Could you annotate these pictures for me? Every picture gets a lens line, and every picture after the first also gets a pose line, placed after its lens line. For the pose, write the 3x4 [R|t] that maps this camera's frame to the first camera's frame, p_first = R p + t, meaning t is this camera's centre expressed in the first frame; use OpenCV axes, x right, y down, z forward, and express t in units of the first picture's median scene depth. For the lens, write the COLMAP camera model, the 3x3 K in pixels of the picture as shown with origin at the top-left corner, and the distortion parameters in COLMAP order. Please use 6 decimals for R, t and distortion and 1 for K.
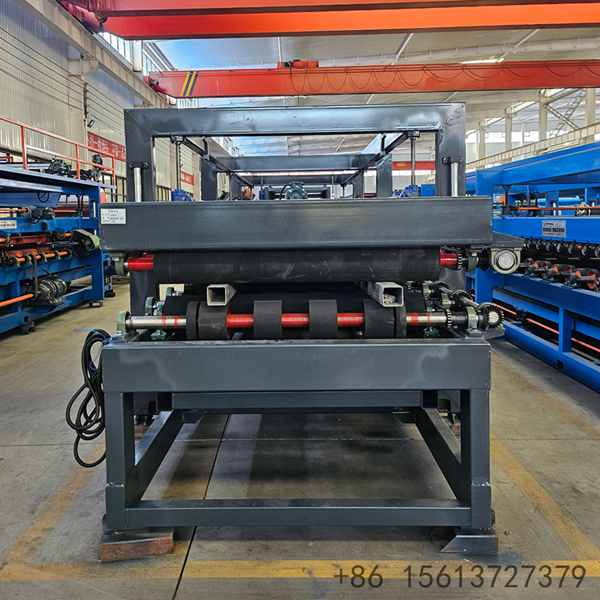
lens RADIAL K [[581.7, 0, 300.0], [0, 581.7, 300.0], [0, 0, 1]] dist [0.038087, 0.003315]
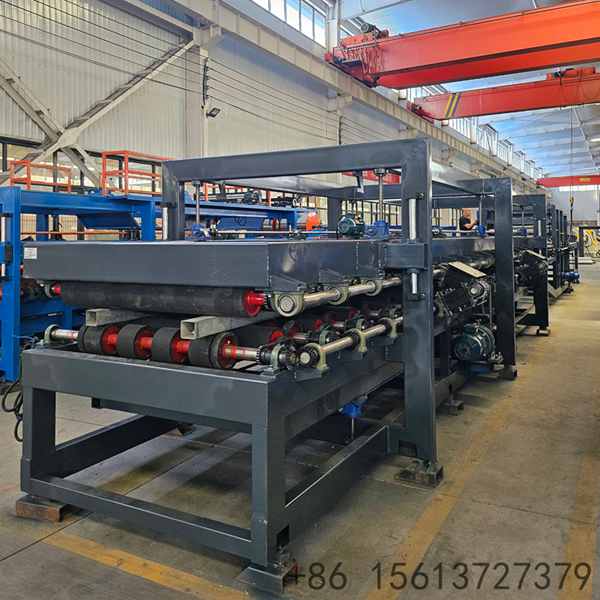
lens RADIAL K [[582.1, 0, 300.6], [0, 582.1, 268.6], [0, 0, 1]] dist [0.014576, -0.006679]
pose [[0.890485, 0.032037, -0.453883, 0.766146], [-0.068354, 0.995617, -0.063831, -0.059206], [0.449848, 0.087865, 0.888772, 0.078739]]
